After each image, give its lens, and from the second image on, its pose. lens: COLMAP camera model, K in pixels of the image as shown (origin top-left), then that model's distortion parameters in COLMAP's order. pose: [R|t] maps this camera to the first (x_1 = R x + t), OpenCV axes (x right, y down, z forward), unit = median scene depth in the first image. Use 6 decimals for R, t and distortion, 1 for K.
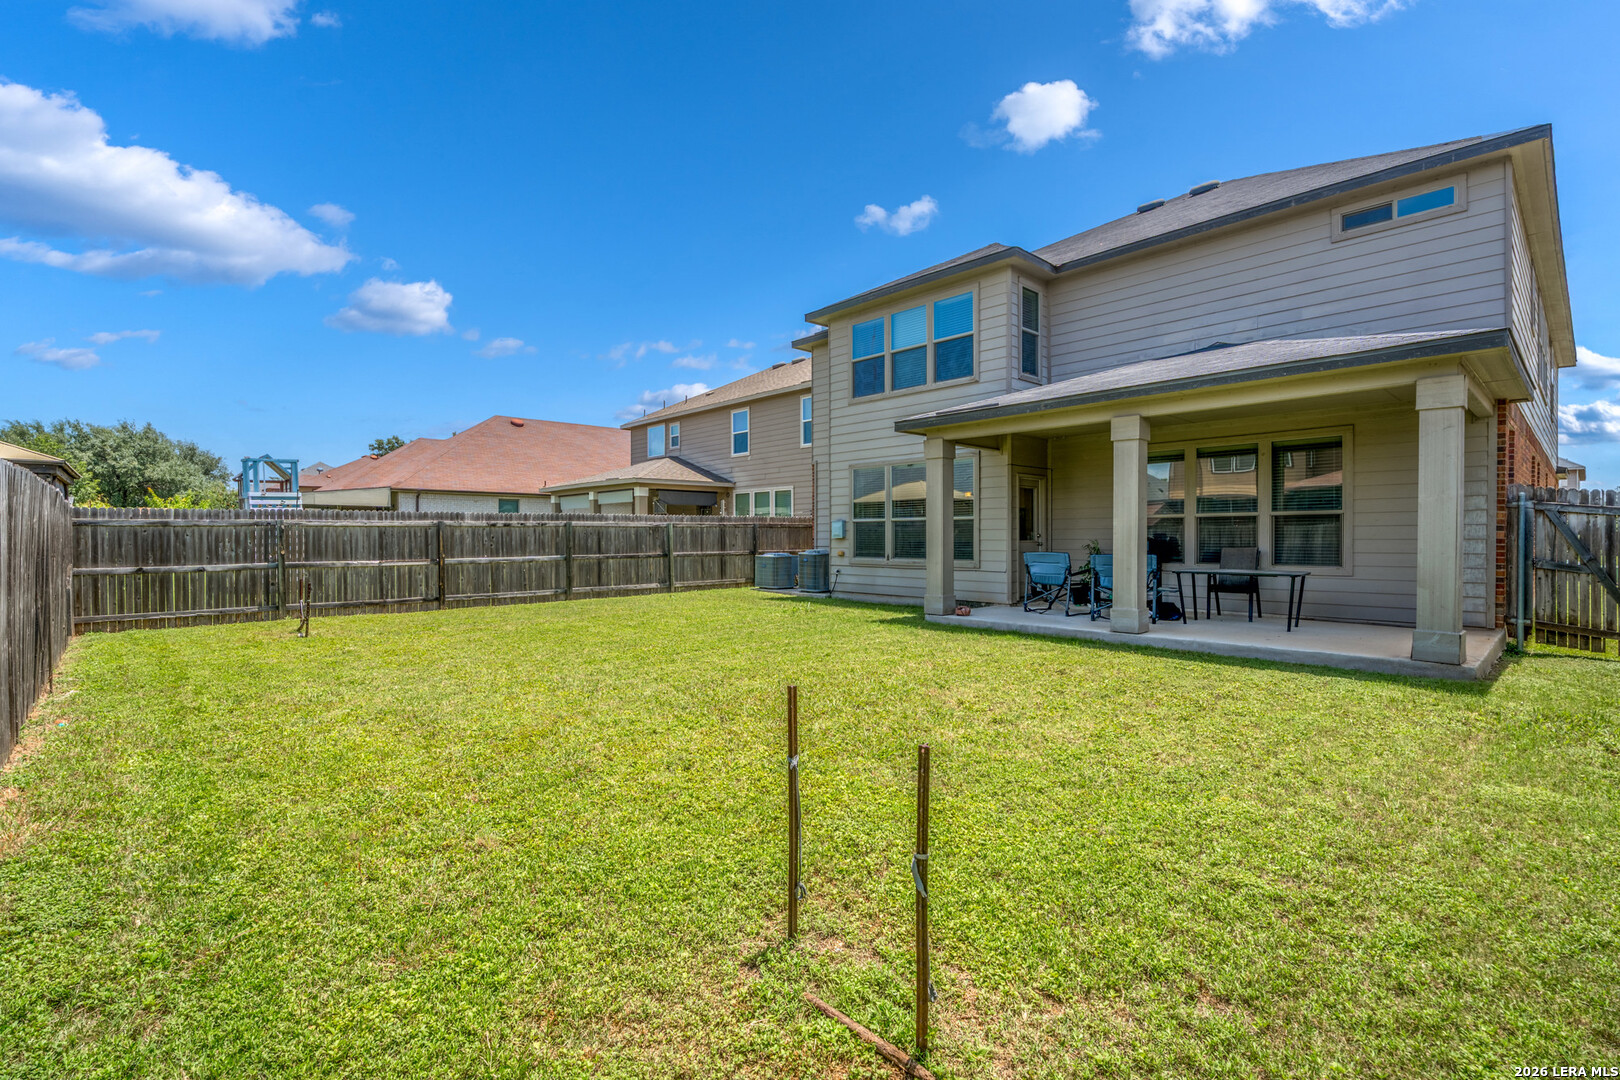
lens RADIAL K [[716.1, 0, 806.5], [0, 716.1, 542.3], [0, 0, 1]] dist [-0.001881, -0.000036]
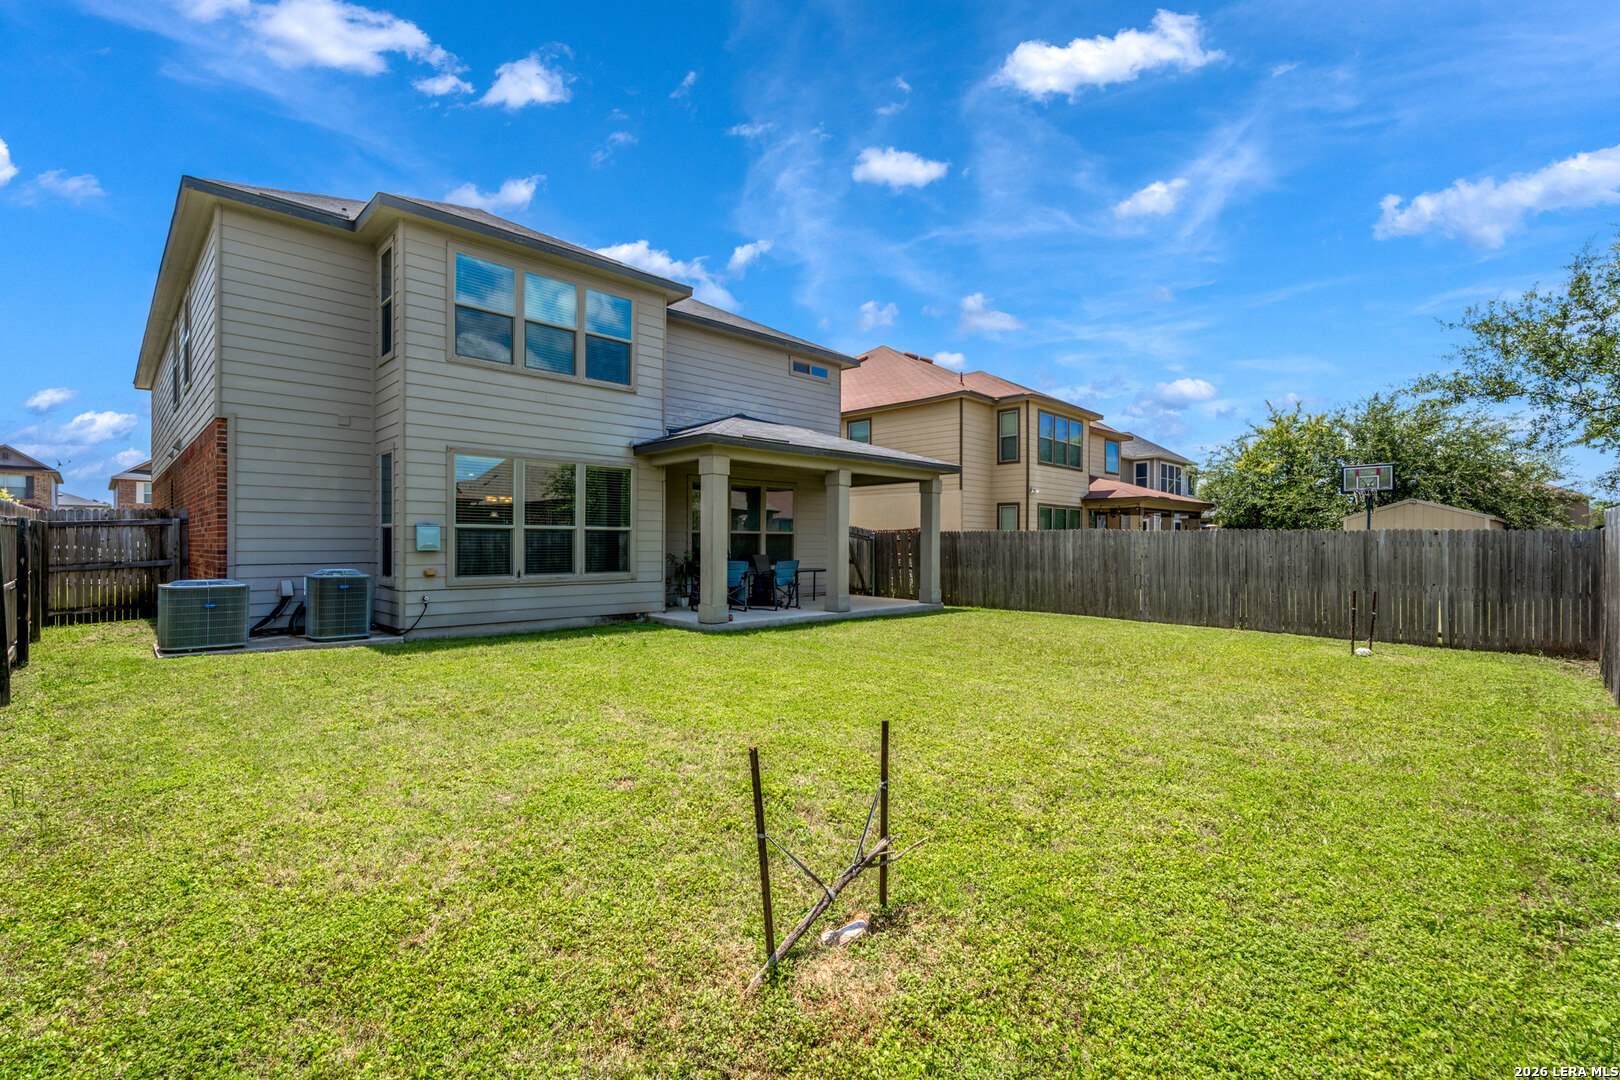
lens RADIAL K [[716.1, 0, 807.0], [0, 716.1, 542.6], [0, 0, 1]] dist [-0.001881, -0.000036]
pose [[-0.005566, 0.004635, 0.999974, -0.686961], [0.004248, 0.999980, -0.004612, -0.009053], [-0.999975, 0.004222, -0.005586, 0.691953]]
